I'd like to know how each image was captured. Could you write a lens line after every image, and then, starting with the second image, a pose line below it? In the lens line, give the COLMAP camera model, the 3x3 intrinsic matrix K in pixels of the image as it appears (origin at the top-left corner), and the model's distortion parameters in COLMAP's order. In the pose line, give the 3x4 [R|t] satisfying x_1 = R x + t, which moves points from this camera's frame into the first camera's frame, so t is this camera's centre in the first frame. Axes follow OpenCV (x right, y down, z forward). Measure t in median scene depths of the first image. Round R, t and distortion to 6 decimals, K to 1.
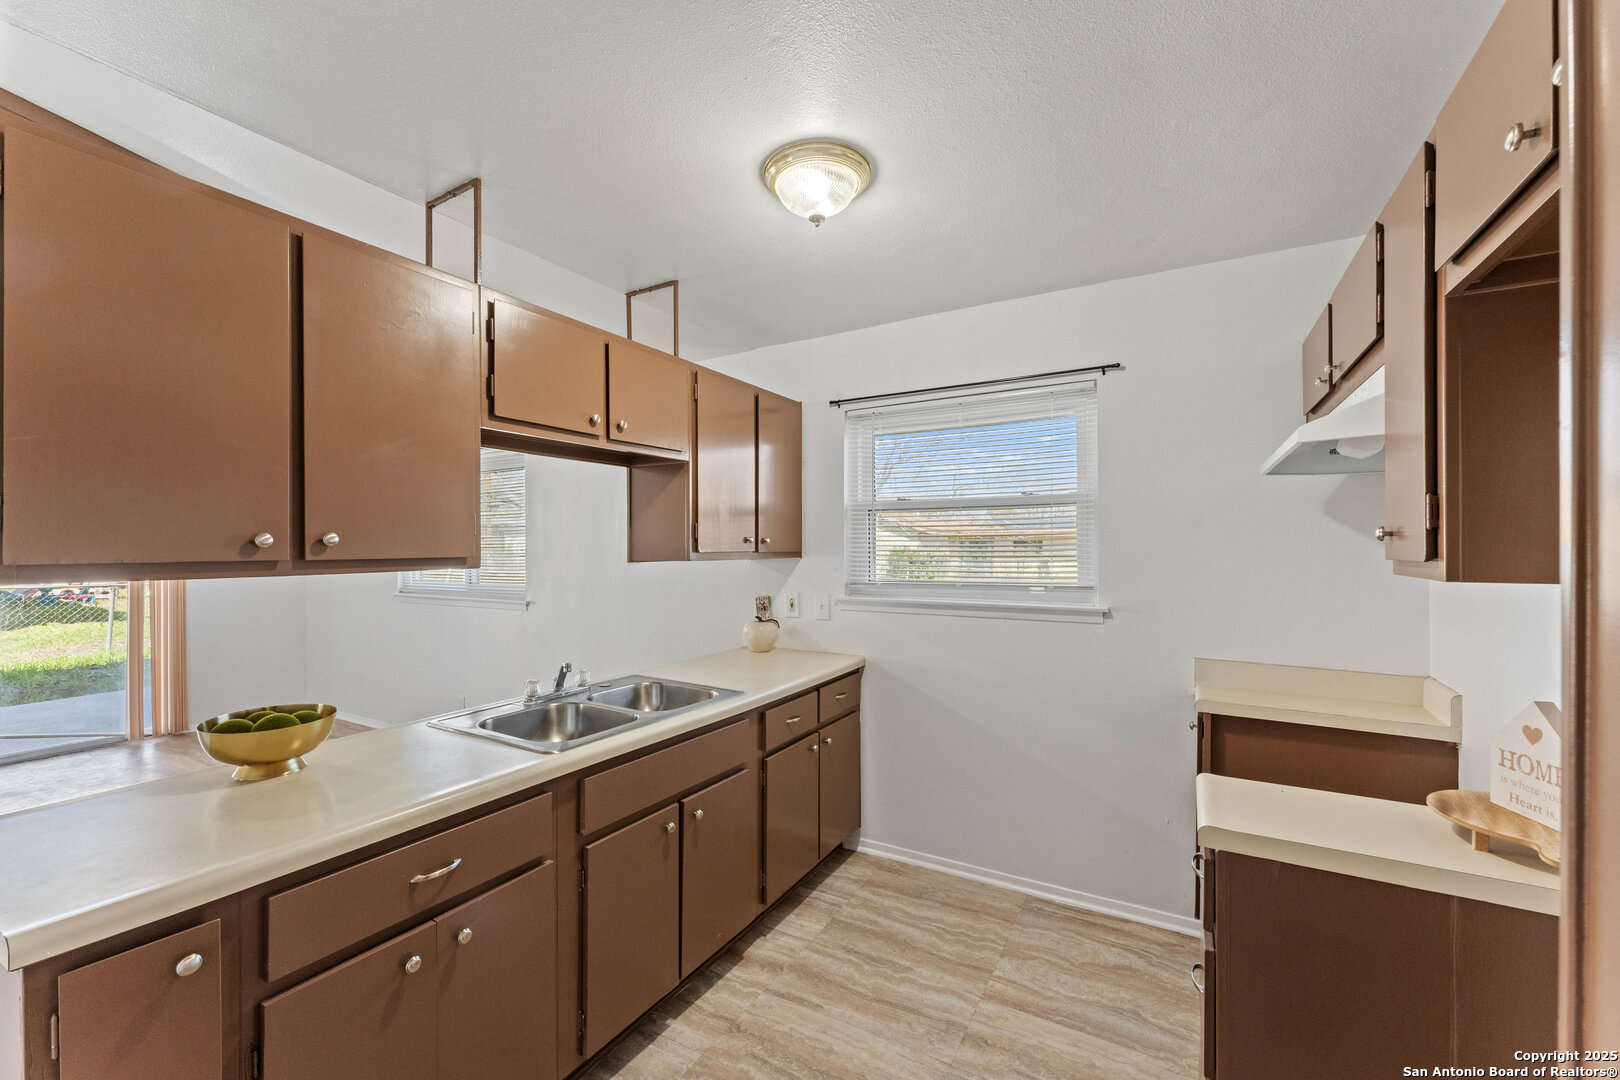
lens RADIAL K [[642.2, 0, 810.0], [0, 642.2, 540.0], [0, 0, 1]] dist [-0.001495, 0.000225]
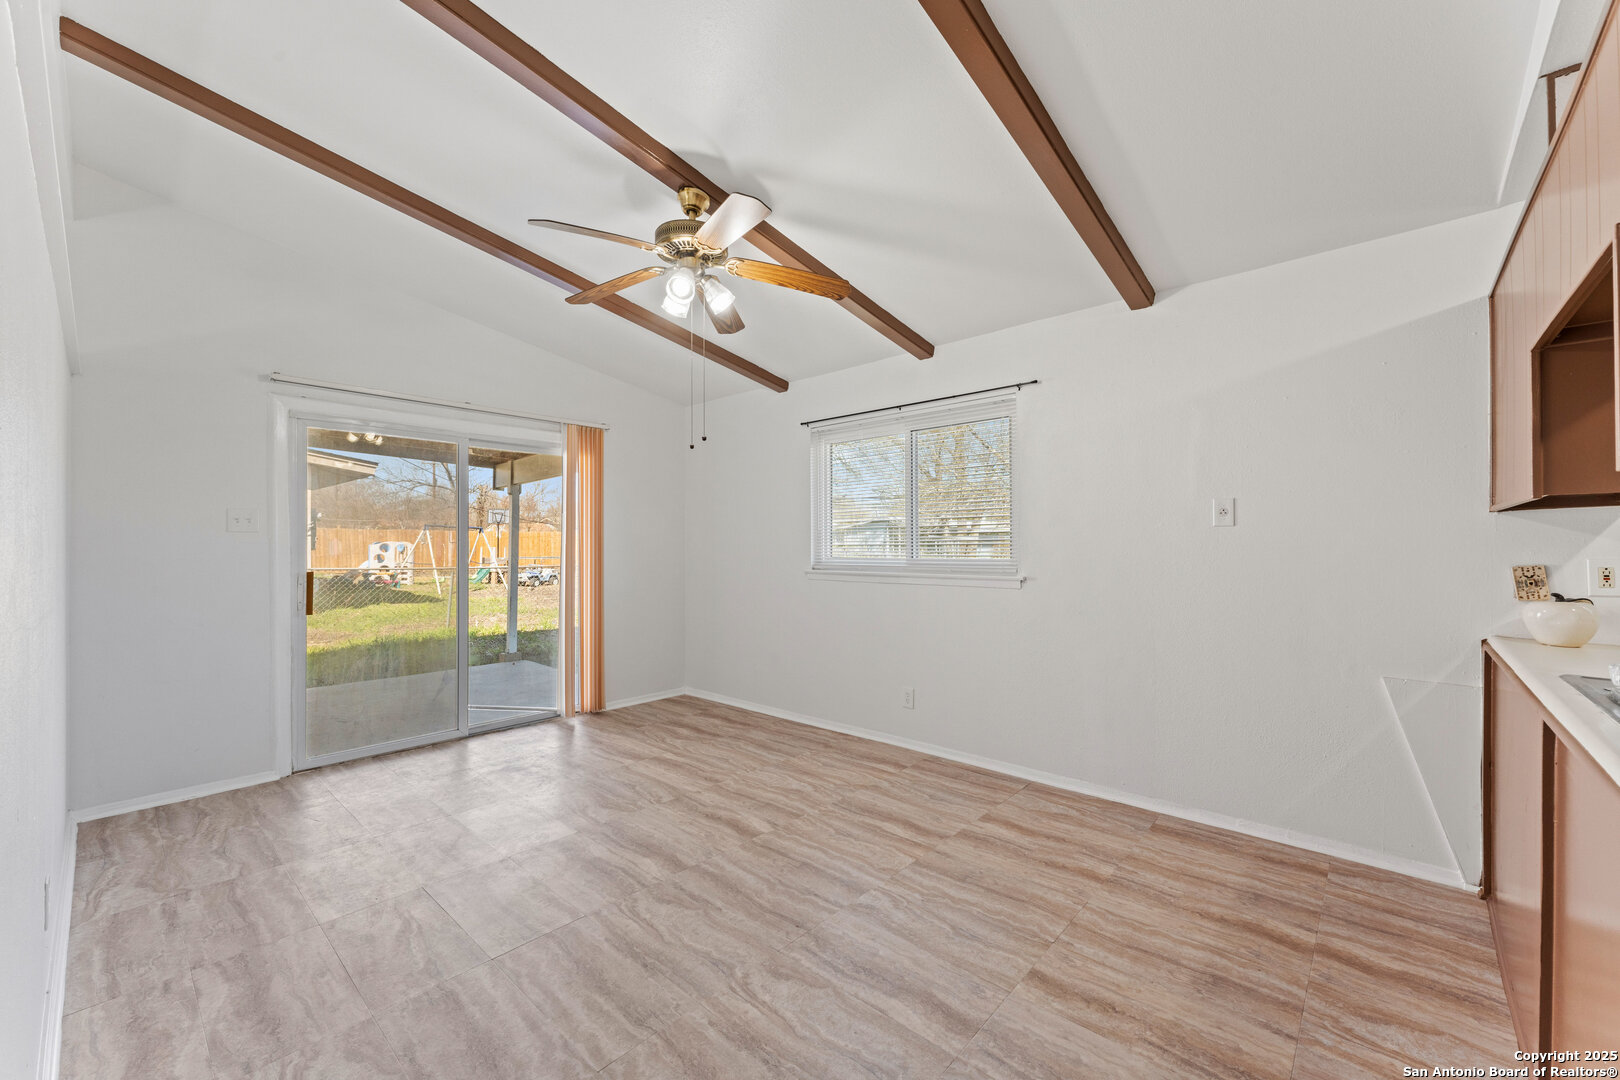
lens RADIAL K [[642.2, 0, 810.0], [0, 642.2, 540.0], [0, 0, 1]] dist [-0.001495, 0.000225]
pose [[0.976781, 0.000435, -0.214239, -0.923487], [-0.000687, 0.999999, -0.001098, 0.085889], [0.214238, 0.001220, 0.976781, 0.245071]]
